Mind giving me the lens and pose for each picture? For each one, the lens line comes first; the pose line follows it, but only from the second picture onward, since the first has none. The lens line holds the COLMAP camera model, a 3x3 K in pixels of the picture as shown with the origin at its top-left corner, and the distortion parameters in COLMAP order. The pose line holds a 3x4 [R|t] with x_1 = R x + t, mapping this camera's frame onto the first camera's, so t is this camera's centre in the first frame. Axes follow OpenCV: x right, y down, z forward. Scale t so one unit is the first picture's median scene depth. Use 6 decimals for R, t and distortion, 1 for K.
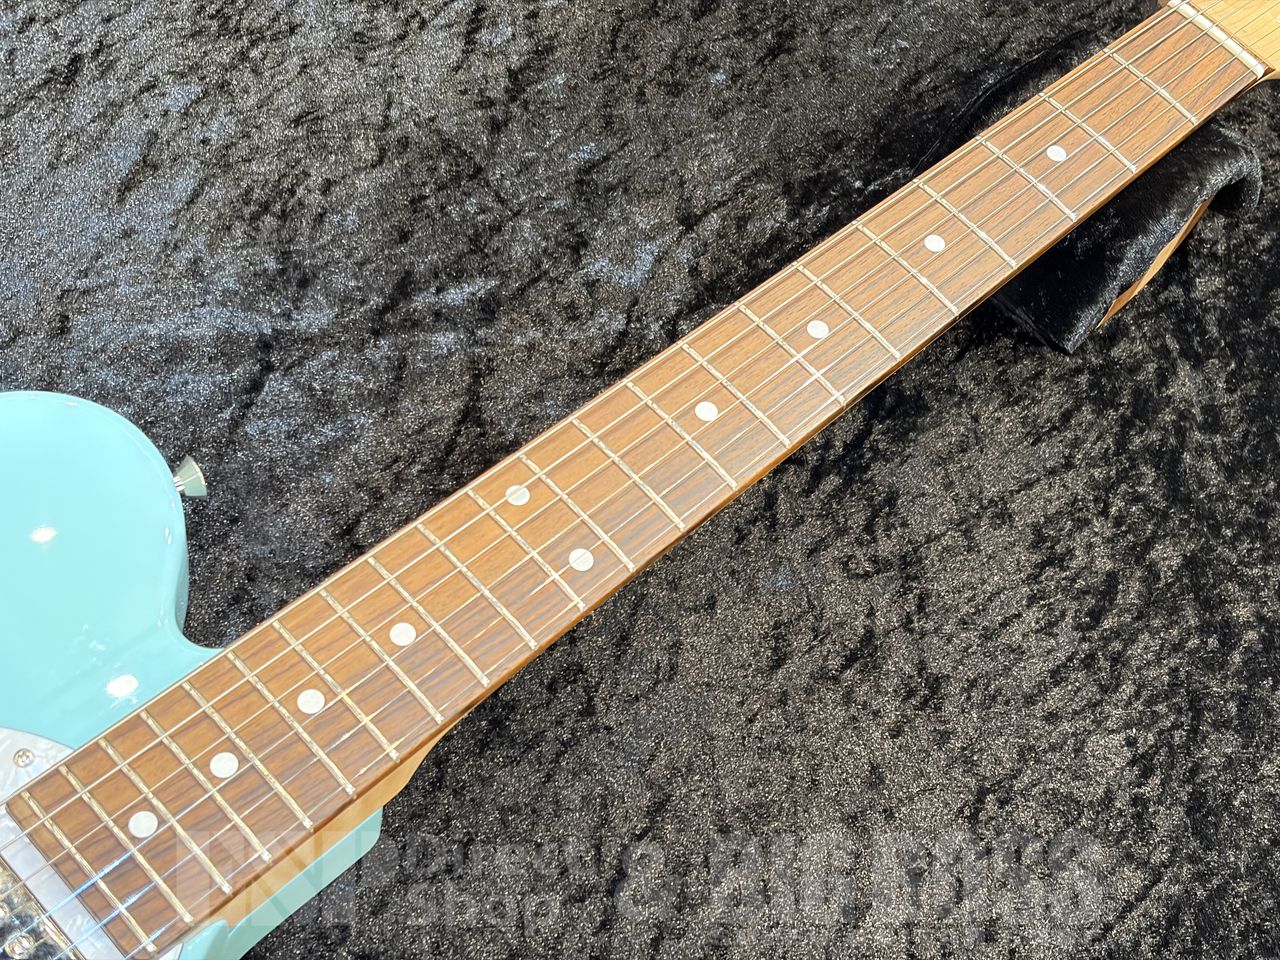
lens RADIAL K [[1925.9, 0, 640.0], [0, 1925.9, 480.0], [0, 0, 1]] dist [0.240599, -0.982145]
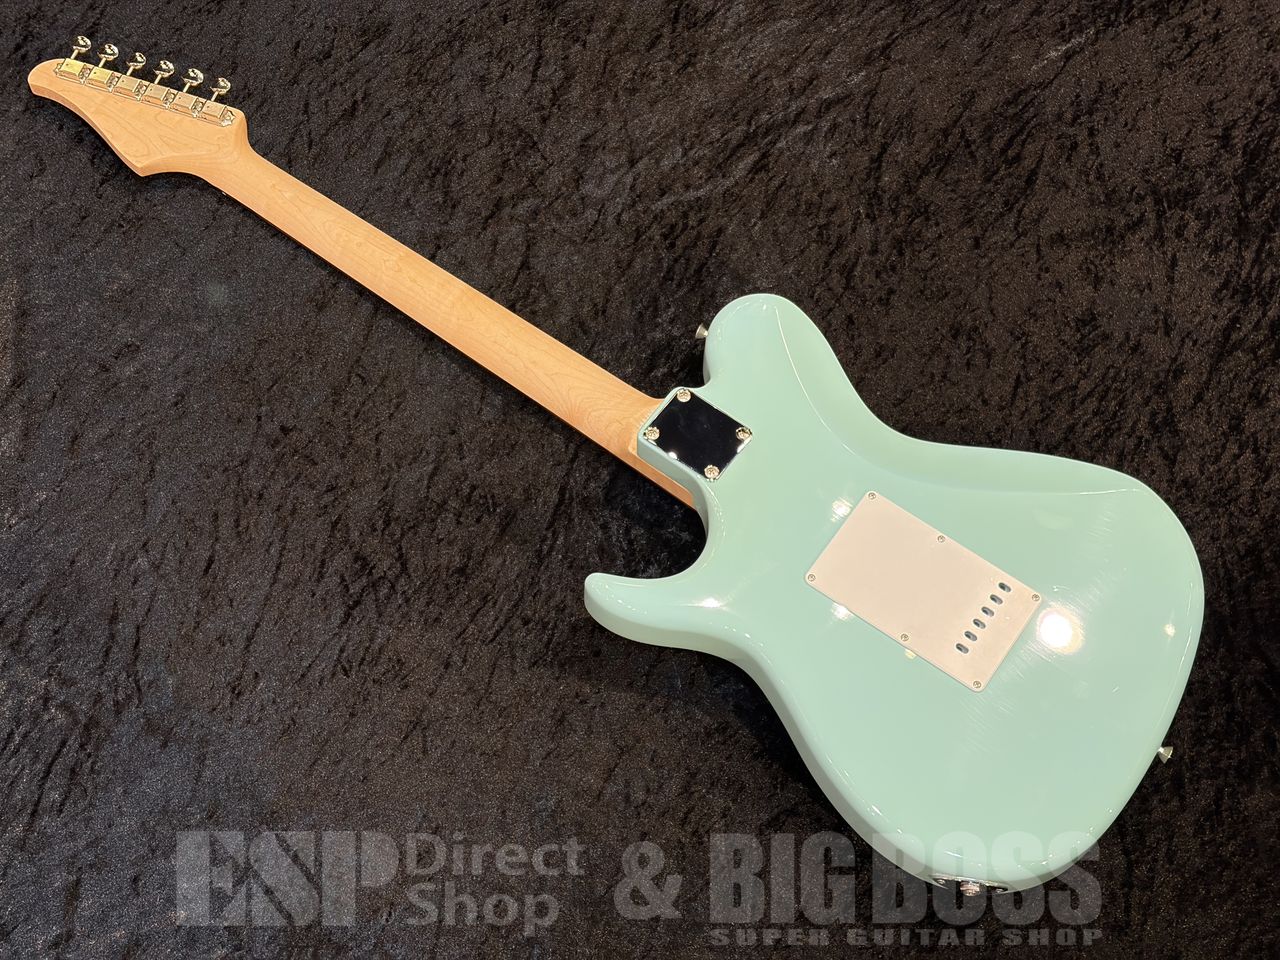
lens RADIAL K [[1923.6, 0, 640.0], [0, 1923.6, 480.0], [0, 0, 1]] dist [0.192024, -0.777870]
pose [[0.979450, -0.012682, -0.201288, 0.480793], [0.044767, 0.986796, 0.155659, -0.125732], [0.196656, -0.161471, 0.967085, -1.169839]]
